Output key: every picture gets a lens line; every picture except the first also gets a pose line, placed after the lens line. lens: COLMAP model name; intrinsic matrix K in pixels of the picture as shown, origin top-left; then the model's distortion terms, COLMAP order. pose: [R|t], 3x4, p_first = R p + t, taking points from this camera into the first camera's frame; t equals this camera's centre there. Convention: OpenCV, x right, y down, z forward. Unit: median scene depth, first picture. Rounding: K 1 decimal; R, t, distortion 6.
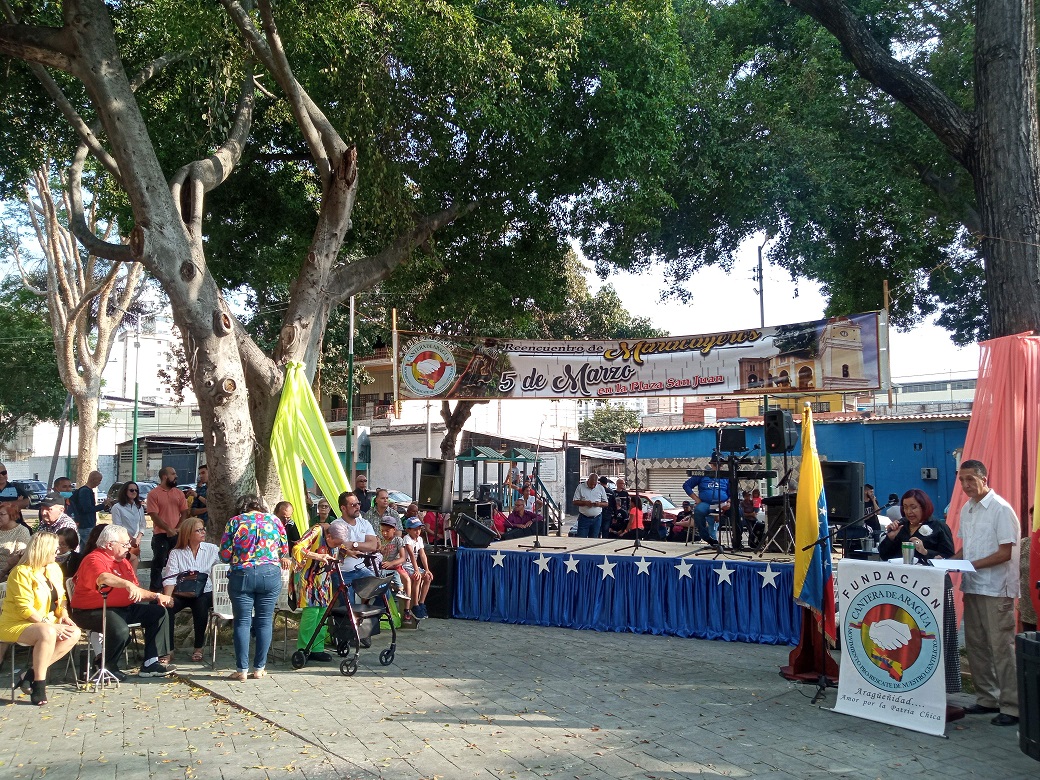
lens RADIAL K [[851.7, 0, 514.8], [0, 851.7, 394.7], [0, 0, 1]] dist [0.091481, -0.152448]
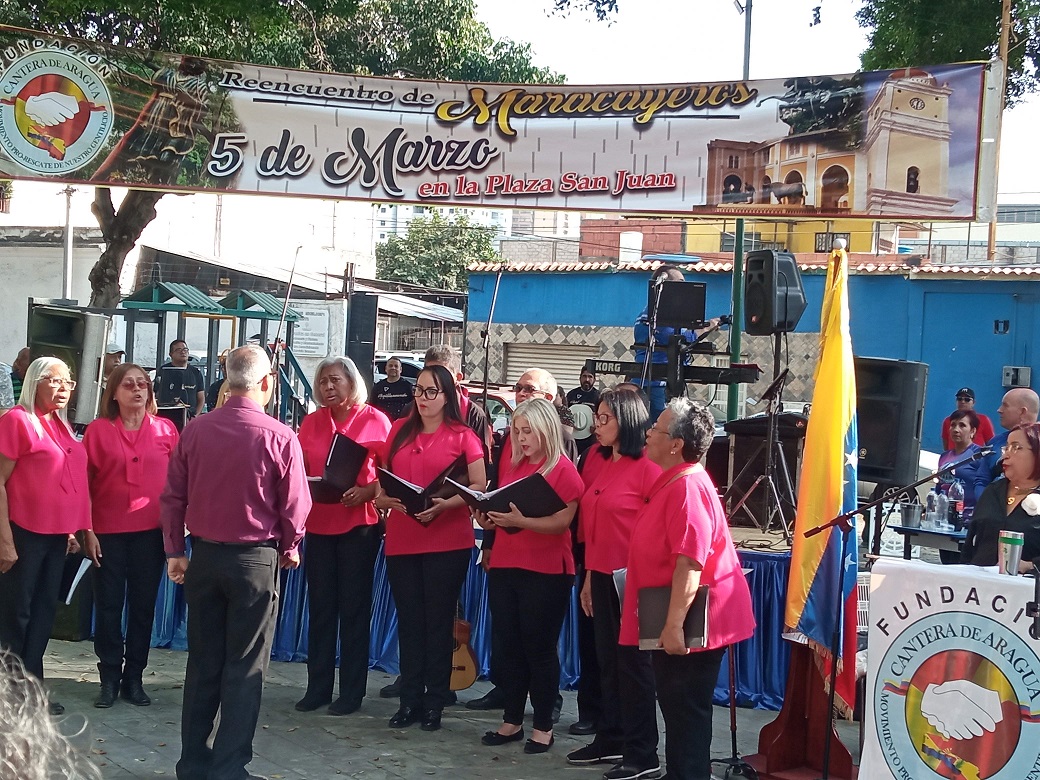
lens RADIAL K [[1655.7, 0, 520.0], [0, 1655.7, 390.0], [0, 0, 1]] dist [0.113877, -0.081314]
pose [[0.985502, 0.045119, 0.163552, 0.006054], [-0.064496, 0.991250, 0.115171, -0.002915], [-0.156925, -0.124050, 0.979789, 0.061795]]
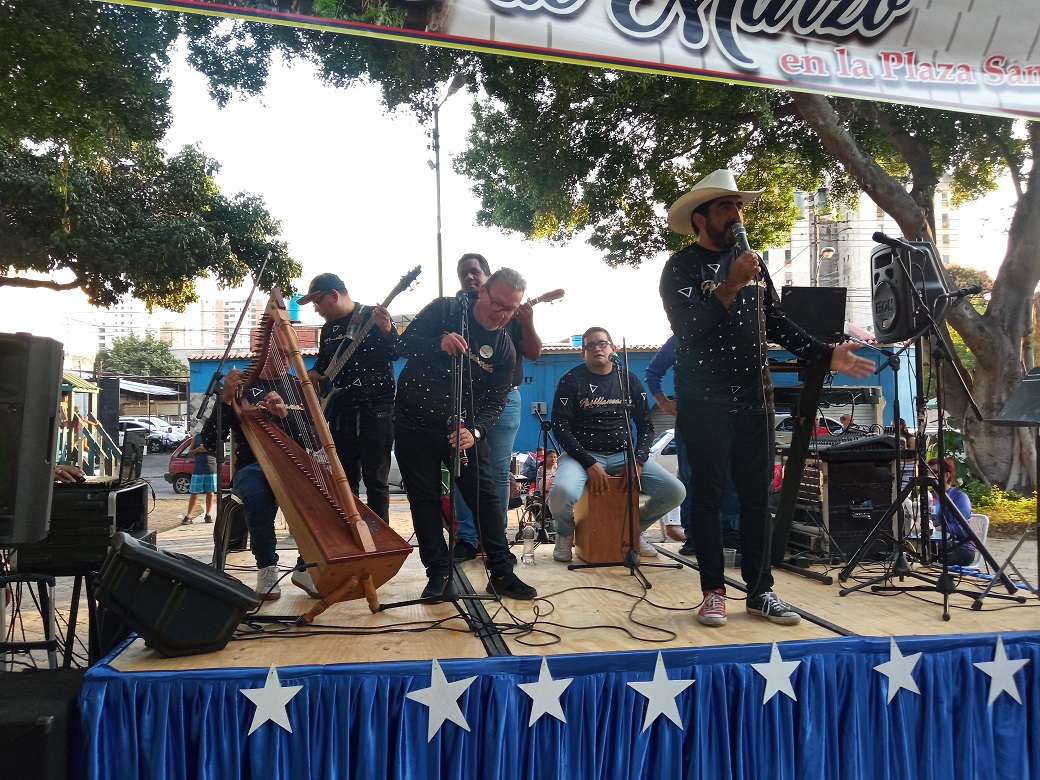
lens RADIAL K [[840.9, 0, 518.9], [0, 840.9, 409.9], [0, 0, 1]] dist [0.094922, -0.149548]
pose [[0.852181, -0.002932, 0.523238, -0.097102], [-0.043598, 0.996109, 0.076587, 0.078413], [-0.521427, -0.088078, 0.848738, 0.761957]]
